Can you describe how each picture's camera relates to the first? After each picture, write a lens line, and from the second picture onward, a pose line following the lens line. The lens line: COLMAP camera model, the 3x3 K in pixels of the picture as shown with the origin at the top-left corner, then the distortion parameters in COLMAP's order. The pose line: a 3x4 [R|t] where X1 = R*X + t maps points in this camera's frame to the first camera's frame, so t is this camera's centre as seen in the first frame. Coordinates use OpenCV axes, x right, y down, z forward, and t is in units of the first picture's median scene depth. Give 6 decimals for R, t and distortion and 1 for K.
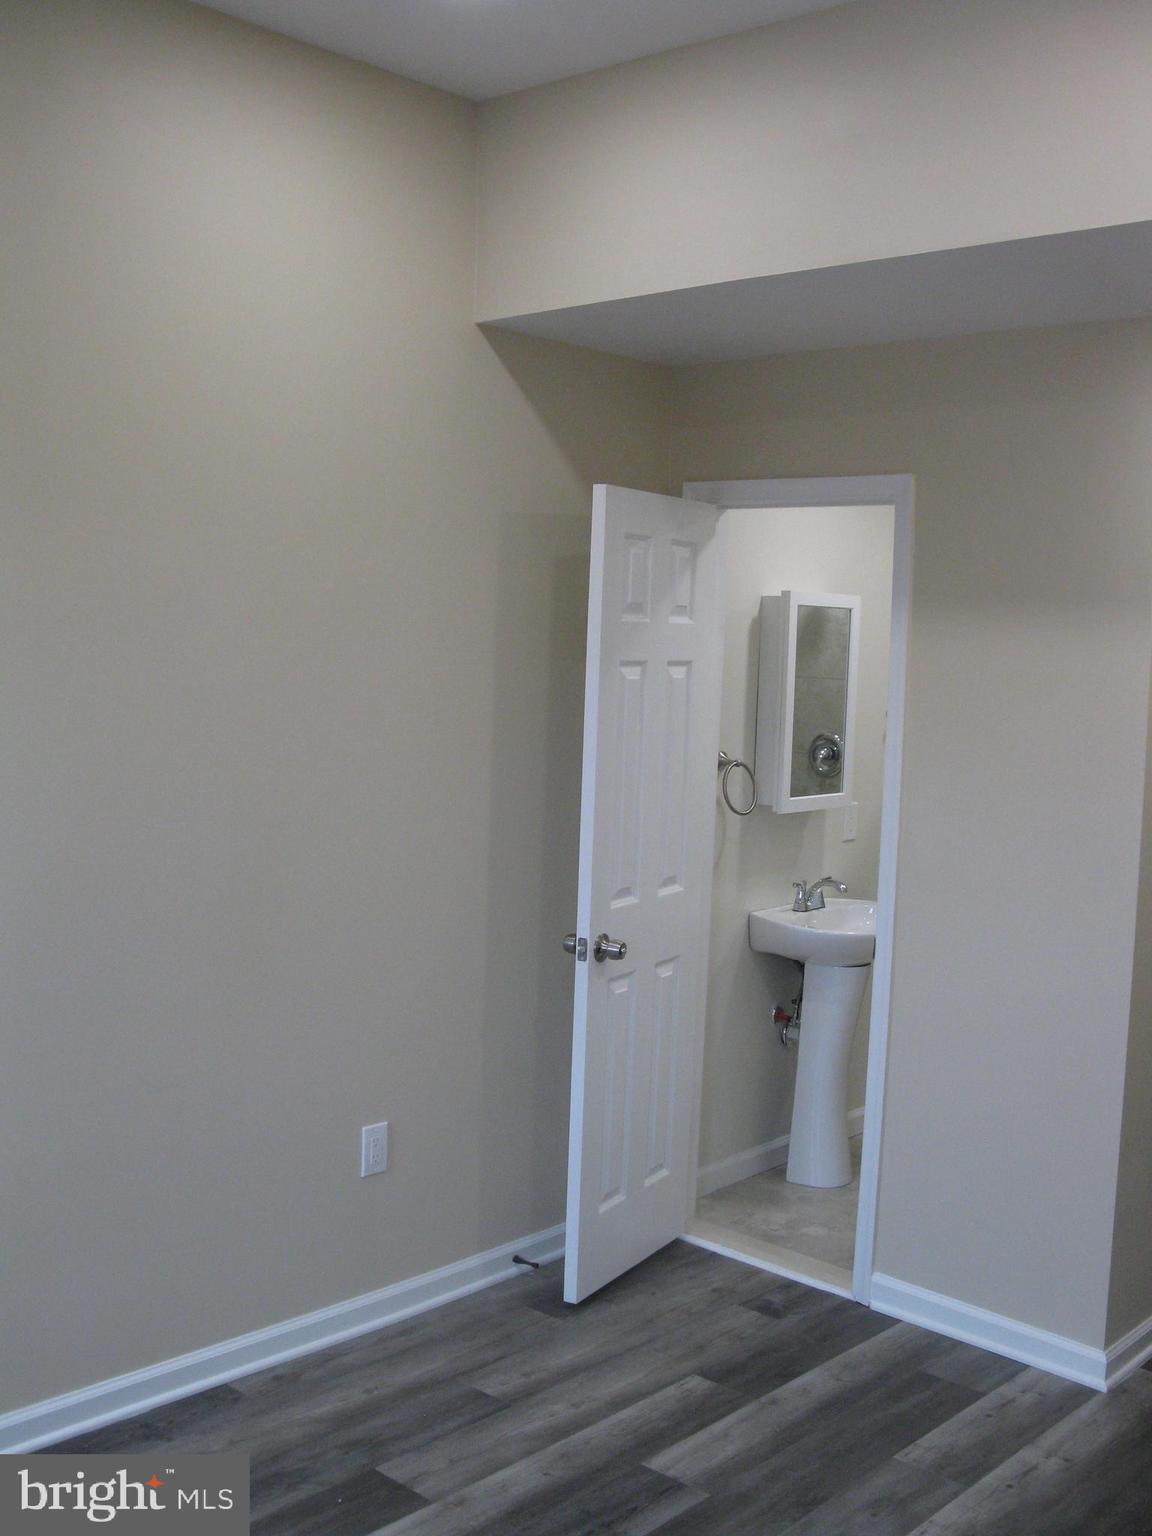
lens RADIAL K [[1633.5, 0, 553.4], [0, 1633.5, 759.6], [0, 0, 1]] dist [-0.188508, 0.176631]
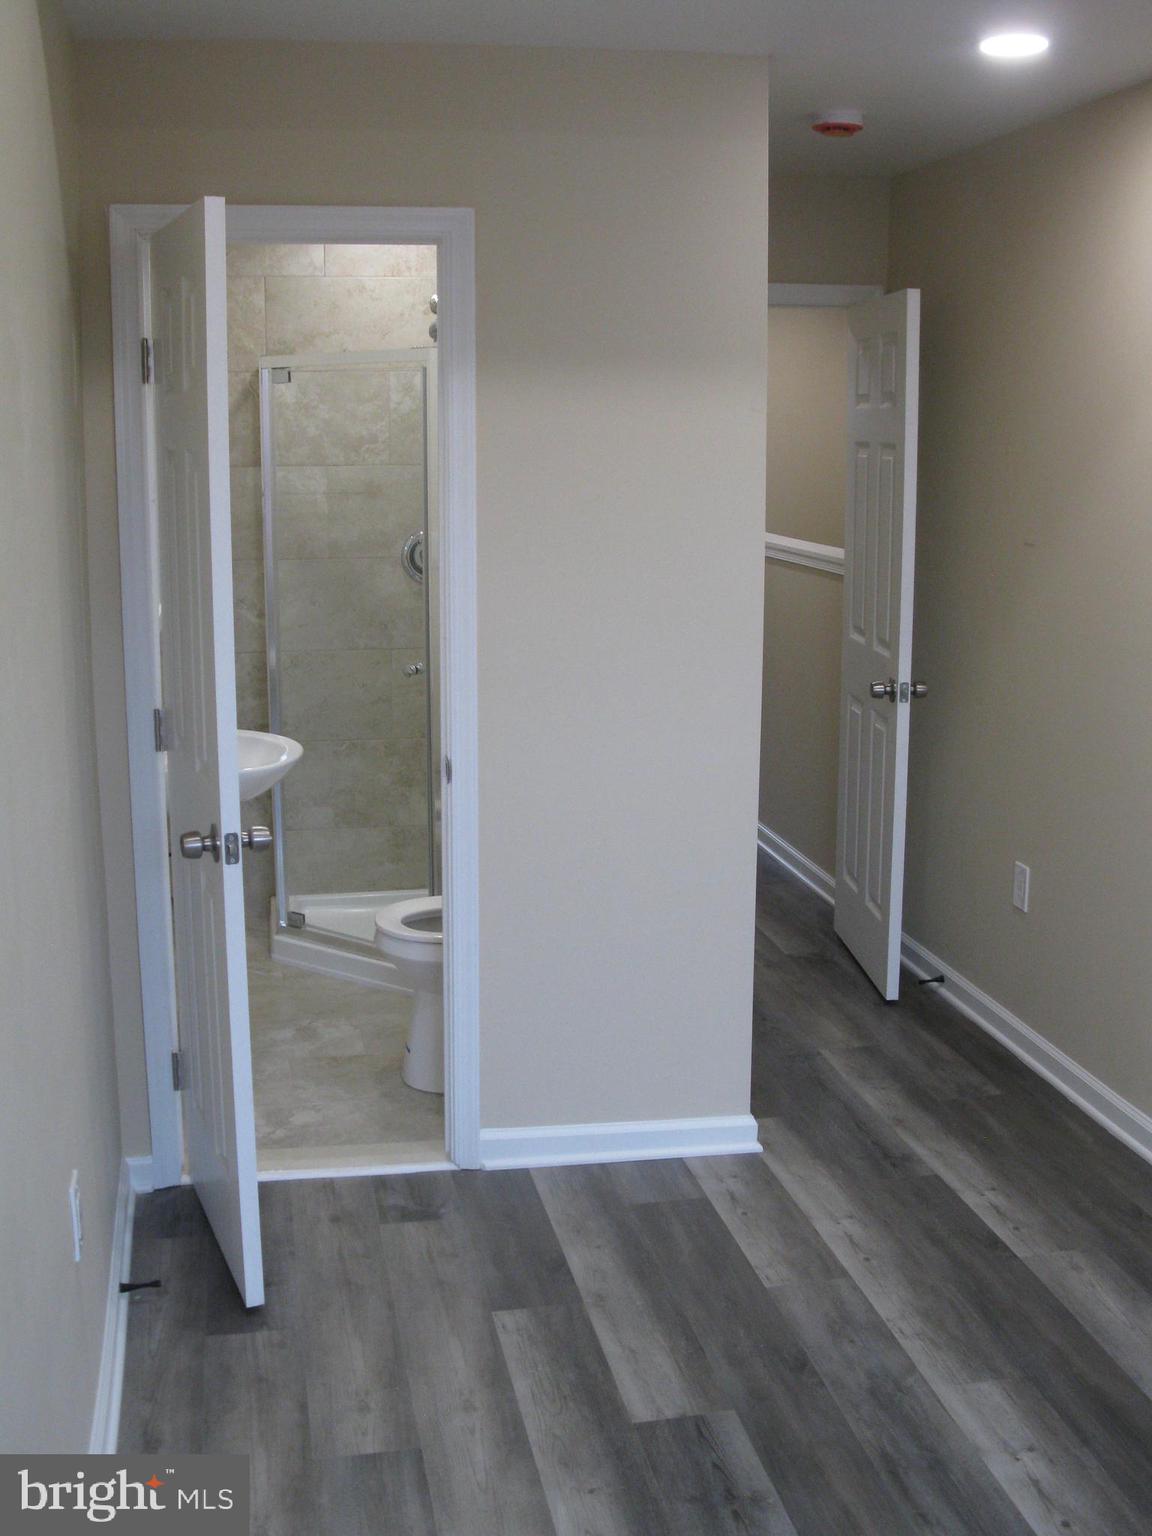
lens RADIAL K [[1633.5, 0, 553.4], [0, 1633.5, 759.6], [0, 0, 1]] dist [-0.188508, 0.176631]
pose [[0.592886, -0.189940, 0.782566, -0.493311], [0.082039, 0.980976, 0.175943, -0.040946], [-0.801097, -0.040113, 0.597189, 0.489467]]
